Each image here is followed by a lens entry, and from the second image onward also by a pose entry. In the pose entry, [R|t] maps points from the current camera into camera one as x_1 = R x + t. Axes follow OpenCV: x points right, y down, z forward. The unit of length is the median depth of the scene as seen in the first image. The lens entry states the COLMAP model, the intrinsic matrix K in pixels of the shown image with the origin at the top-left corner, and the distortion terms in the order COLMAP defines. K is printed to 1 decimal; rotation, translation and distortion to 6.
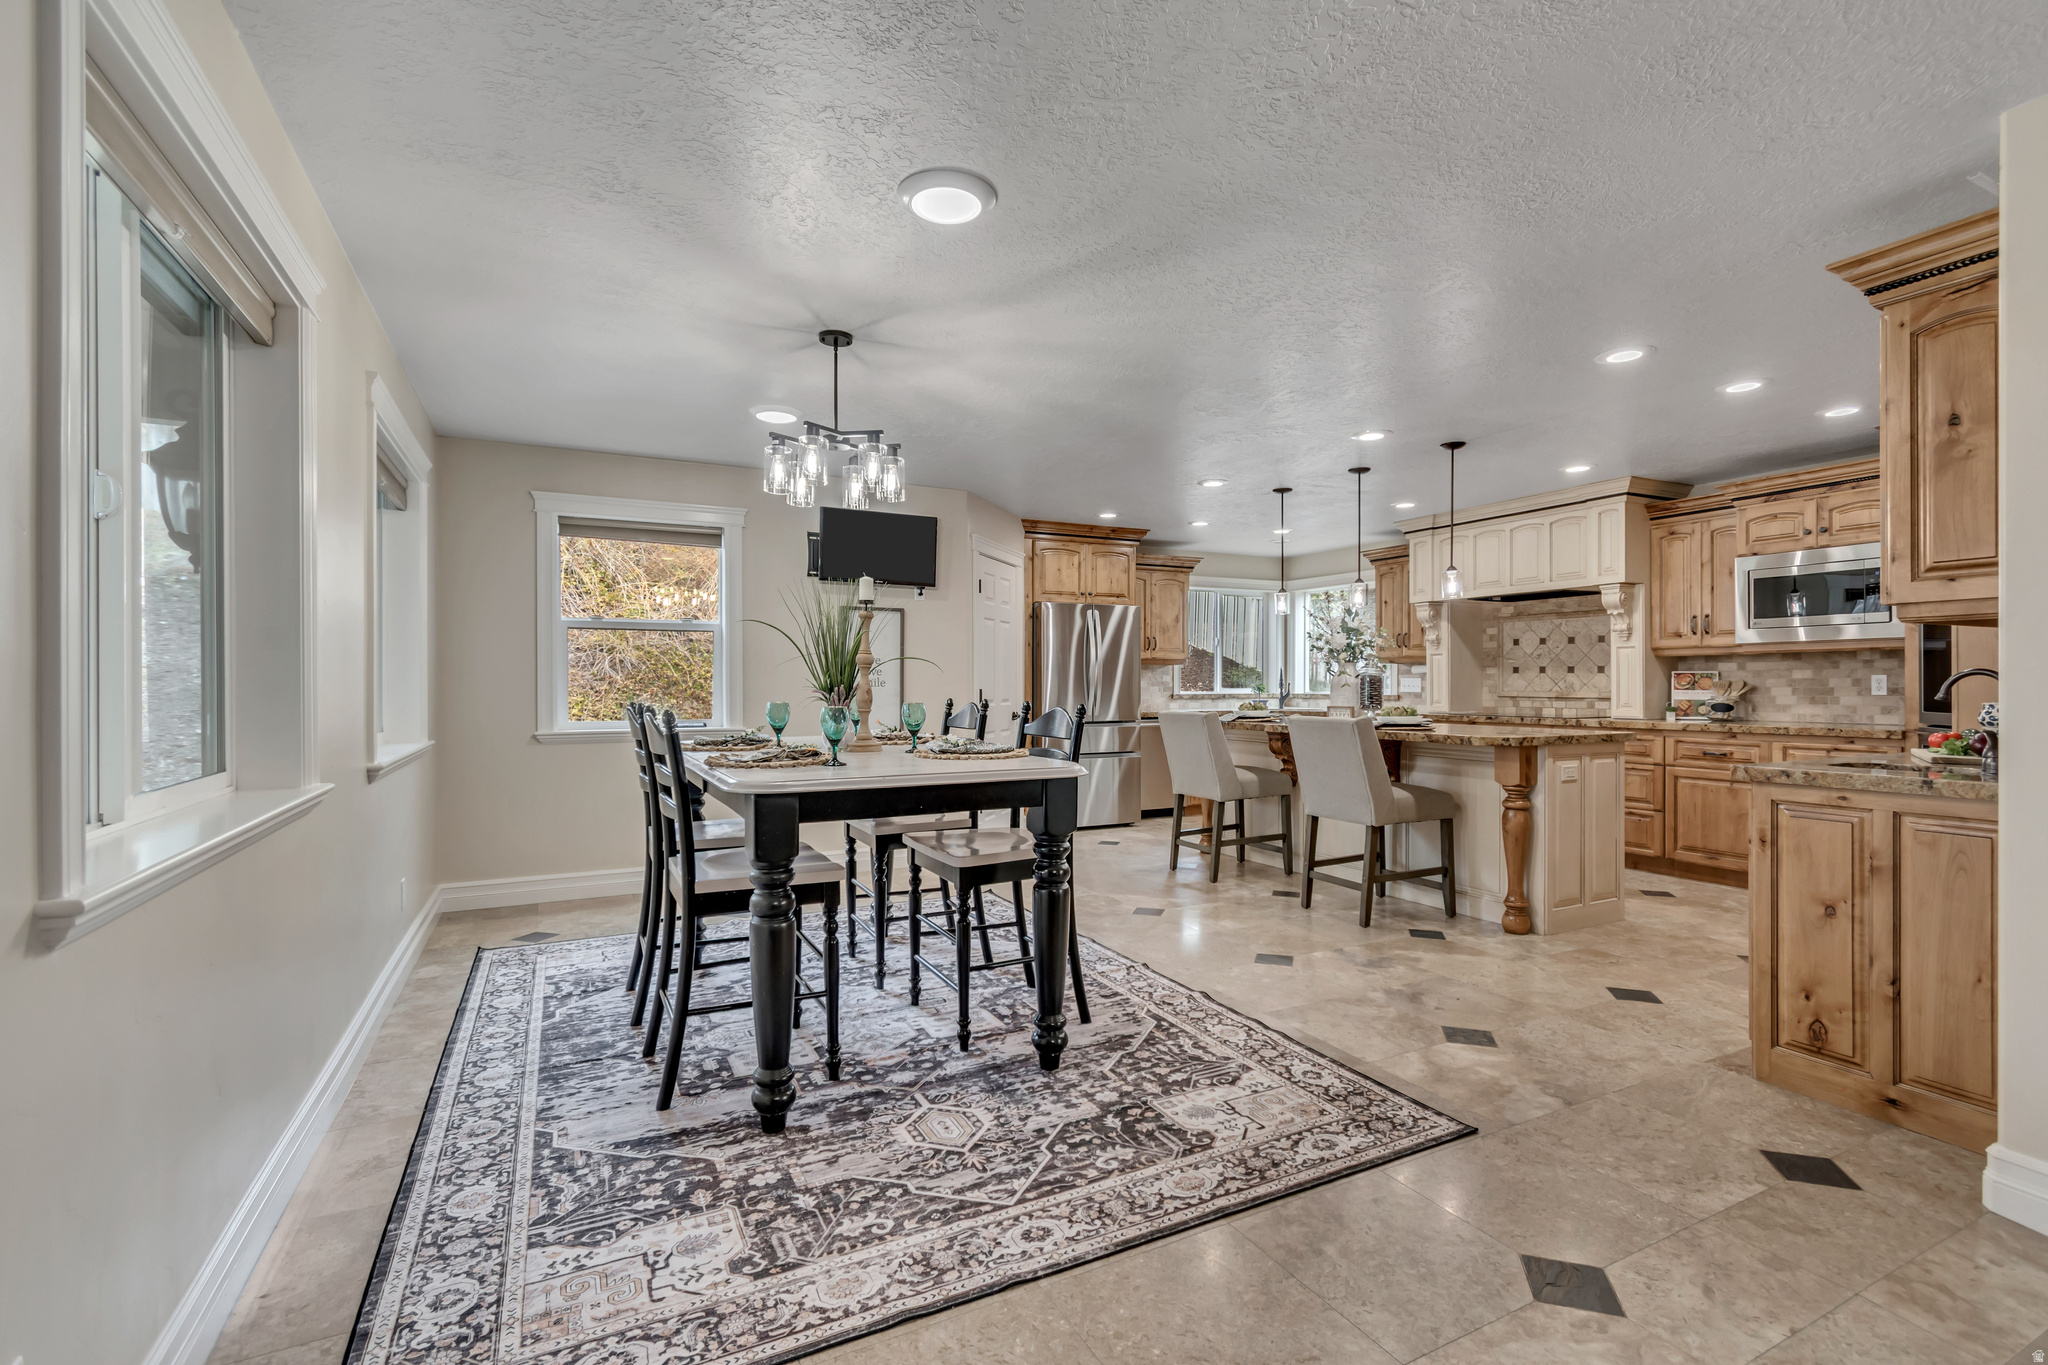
lens RADIAL K [[914.7, 0, 1025.8], [0, 914.7, 679.2], [0, 0, 1]] dist [0.002216, 0.000093]
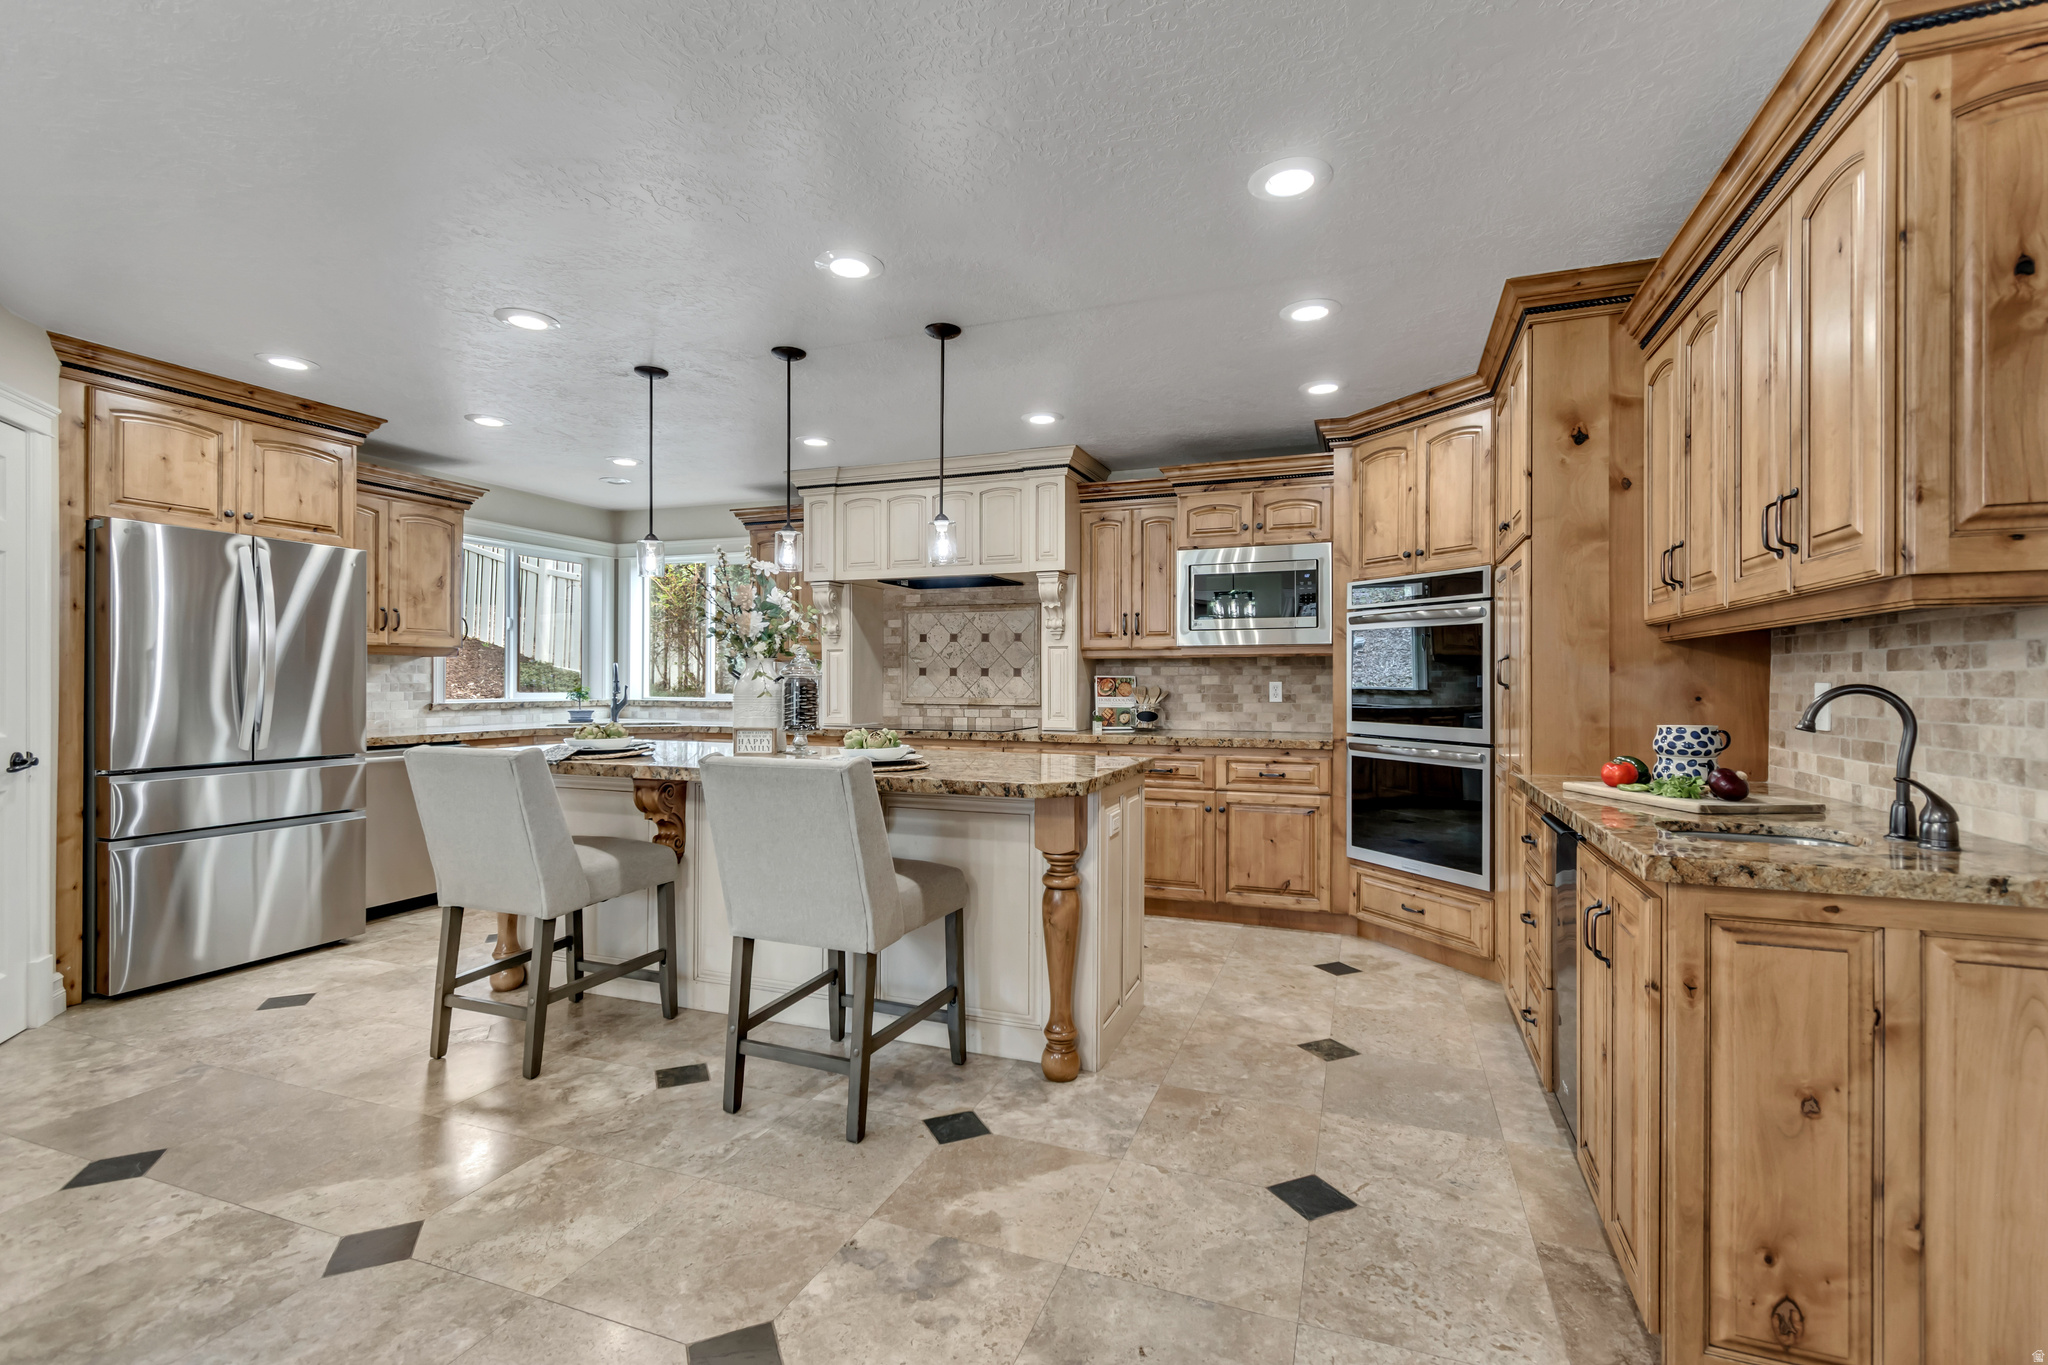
lens RADIAL K [[908.2, 0, 1024.0], [0, 908.2, 682.5], [0, 0, 1]] dist [0.002743, 0.000322]
pose [[0.735639, 0.003084, 0.677366, 0.057689], [-0.007470, 0.999966, 0.003560, -0.004736], [-0.677332, -0.007679, 0.735637, 0.408927]]
